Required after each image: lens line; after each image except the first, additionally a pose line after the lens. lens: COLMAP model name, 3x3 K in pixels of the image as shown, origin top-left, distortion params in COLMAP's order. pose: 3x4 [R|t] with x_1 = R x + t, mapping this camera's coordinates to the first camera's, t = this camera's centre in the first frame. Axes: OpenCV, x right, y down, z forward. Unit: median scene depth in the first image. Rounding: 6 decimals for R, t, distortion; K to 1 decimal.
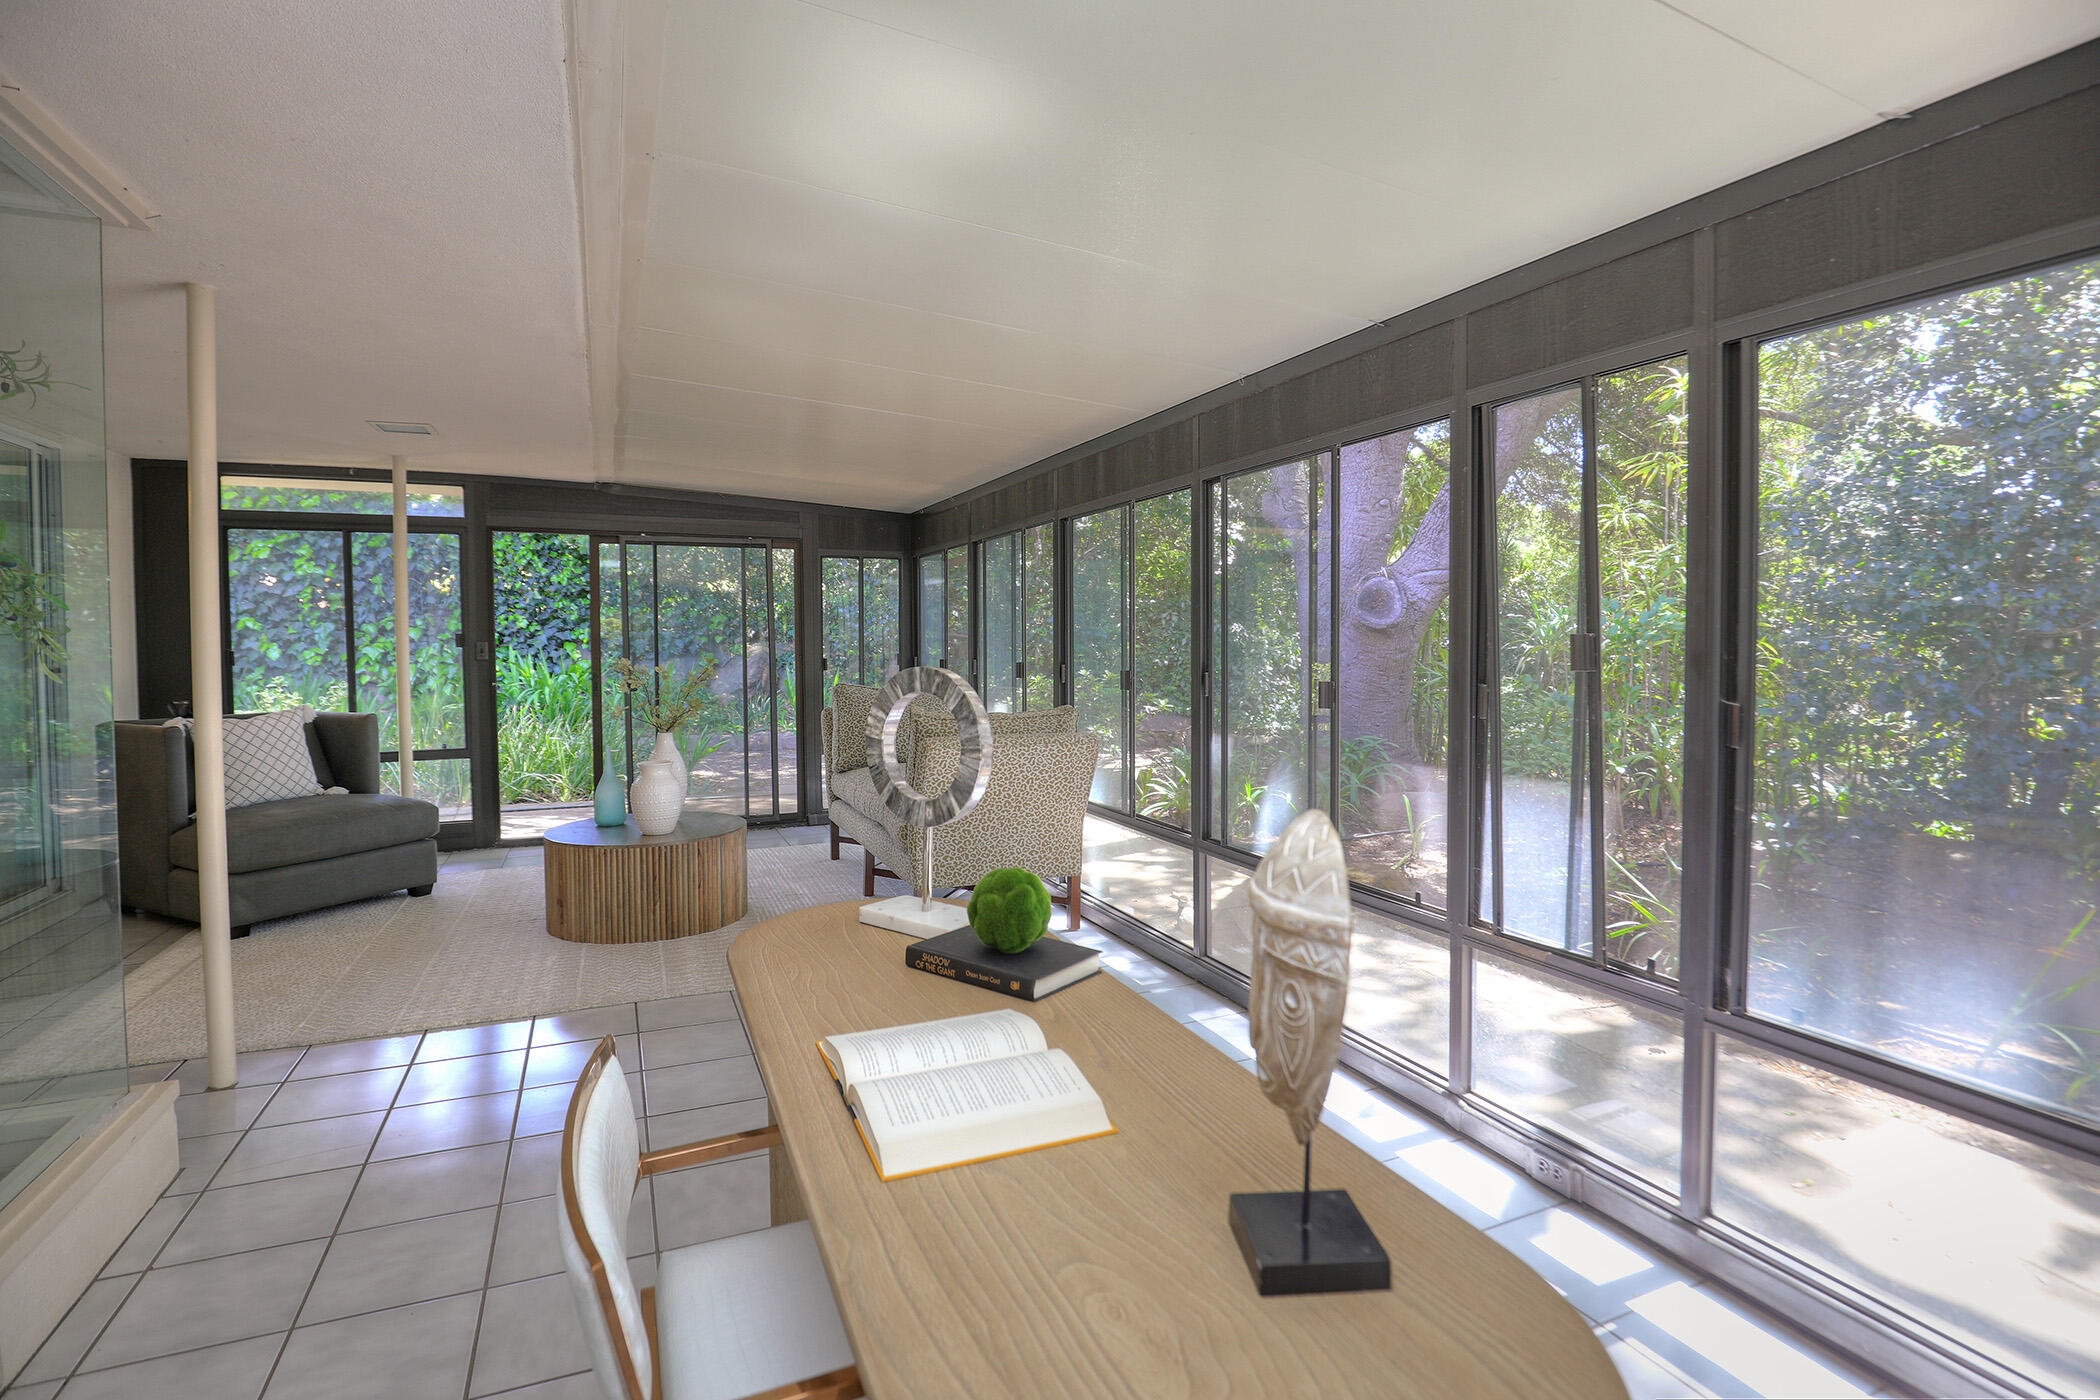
lens RADIAL K [[1018.1, 0, 1057.6], [0, 1018.1, 669.4], [0, 0, 1]] dist [-0.003665, -0.000334]
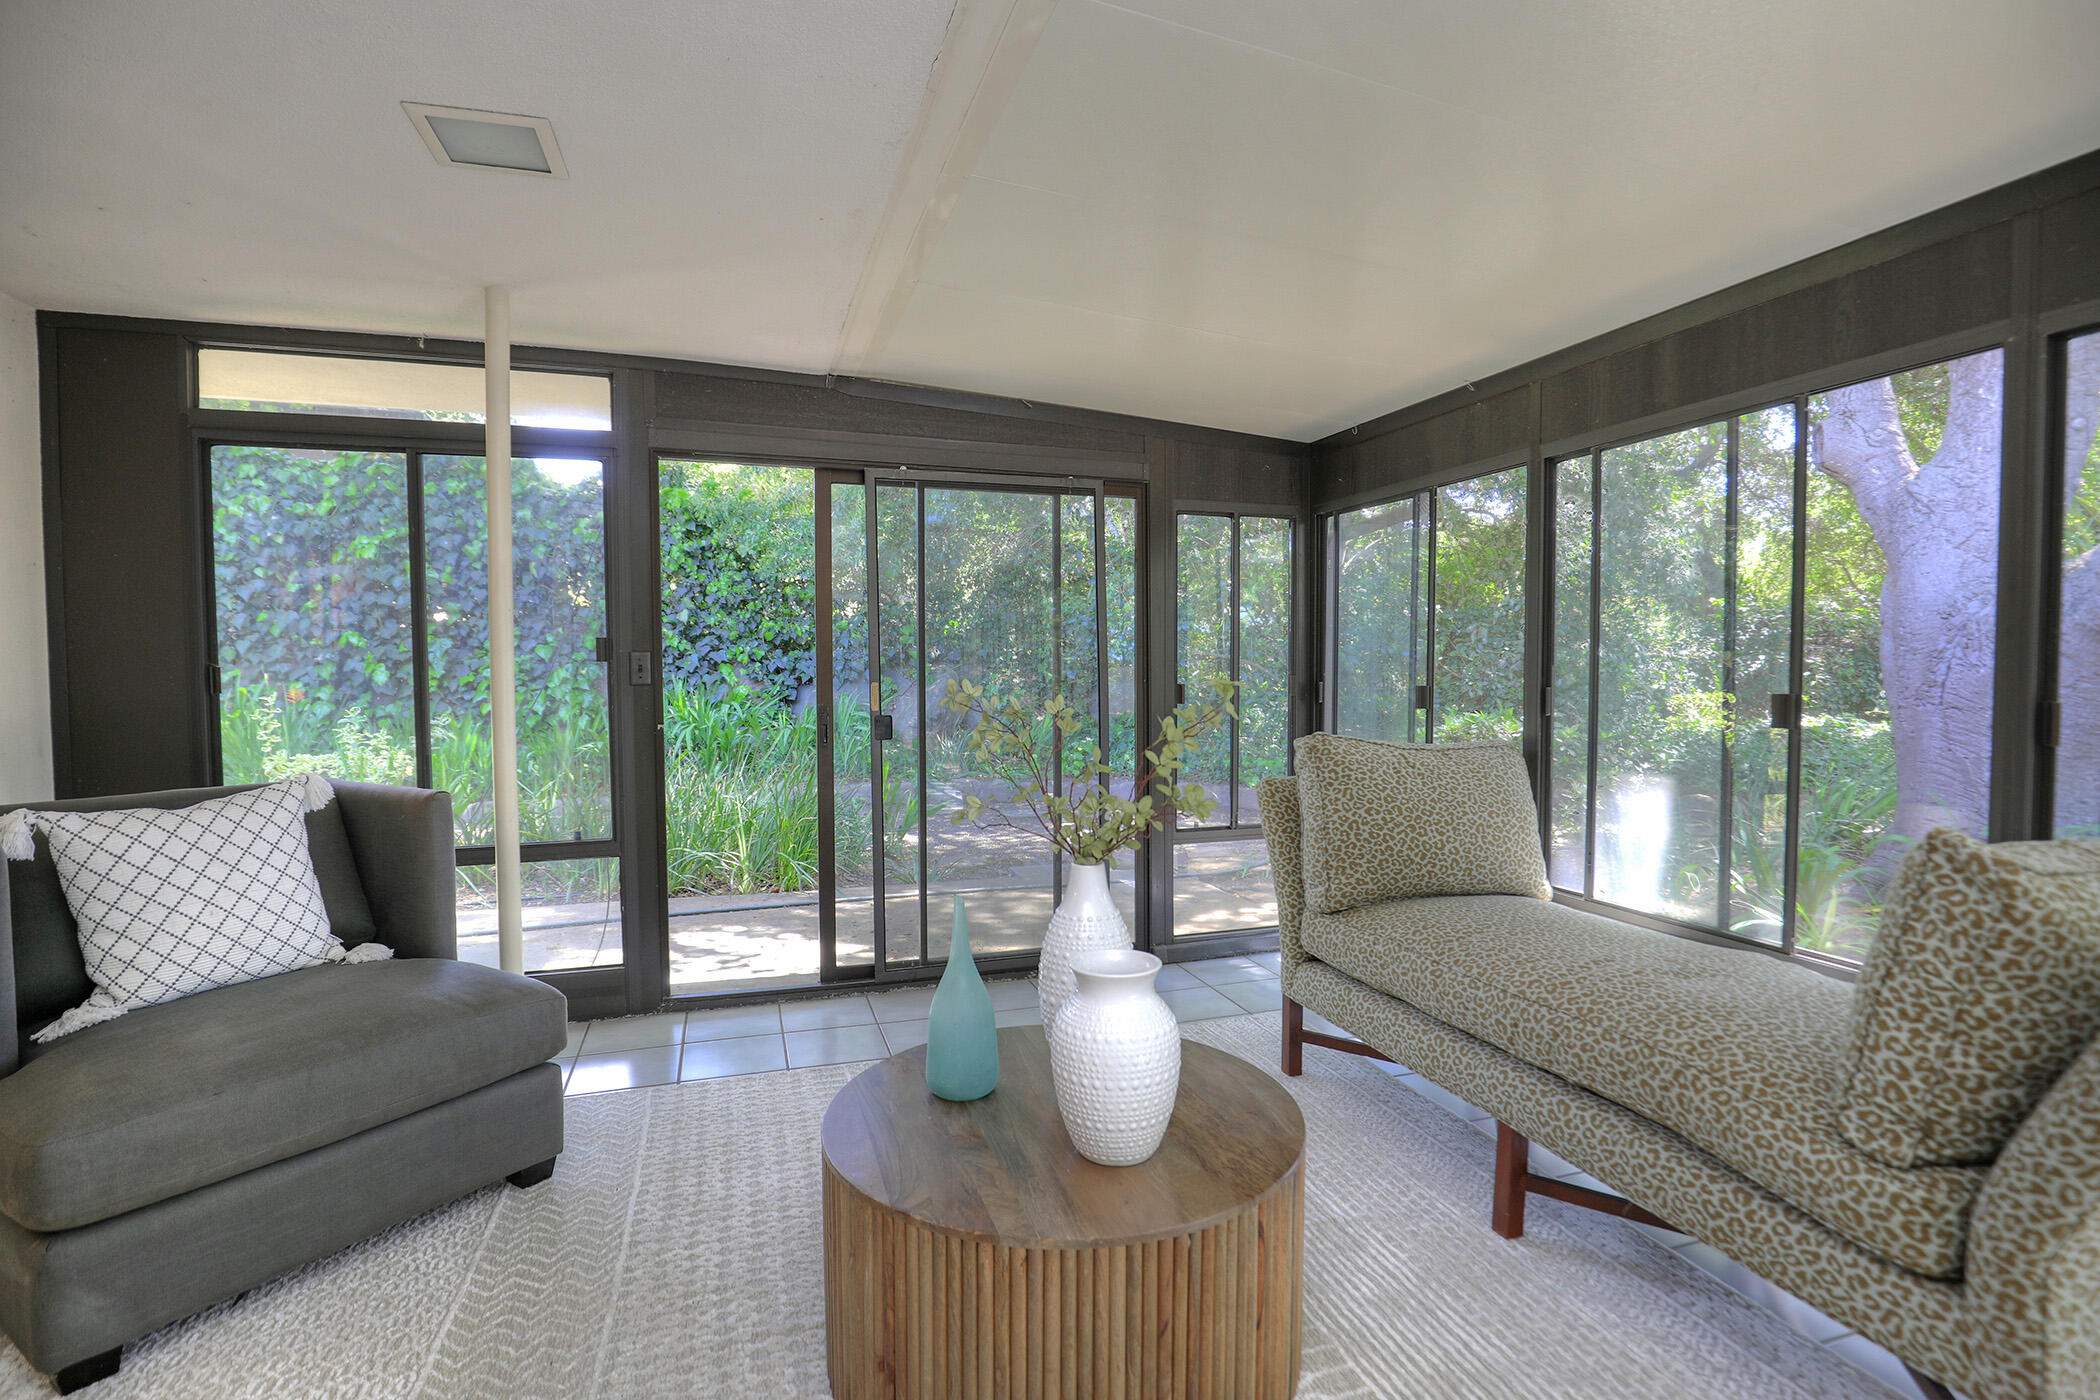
lens RADIAL K [[1018.1, 0, 1050.3], [0, 1018.1, 705.5], [0, 0, 1]] dist [-0.003665, -0.000334]
pose [[0.993974, 0.004832, -0.109508, -0.275597], [-0.003797, 0.999946, 0.009658, -0.004237], [0.109548, -0.009184, 0.993939, 0.459398]]
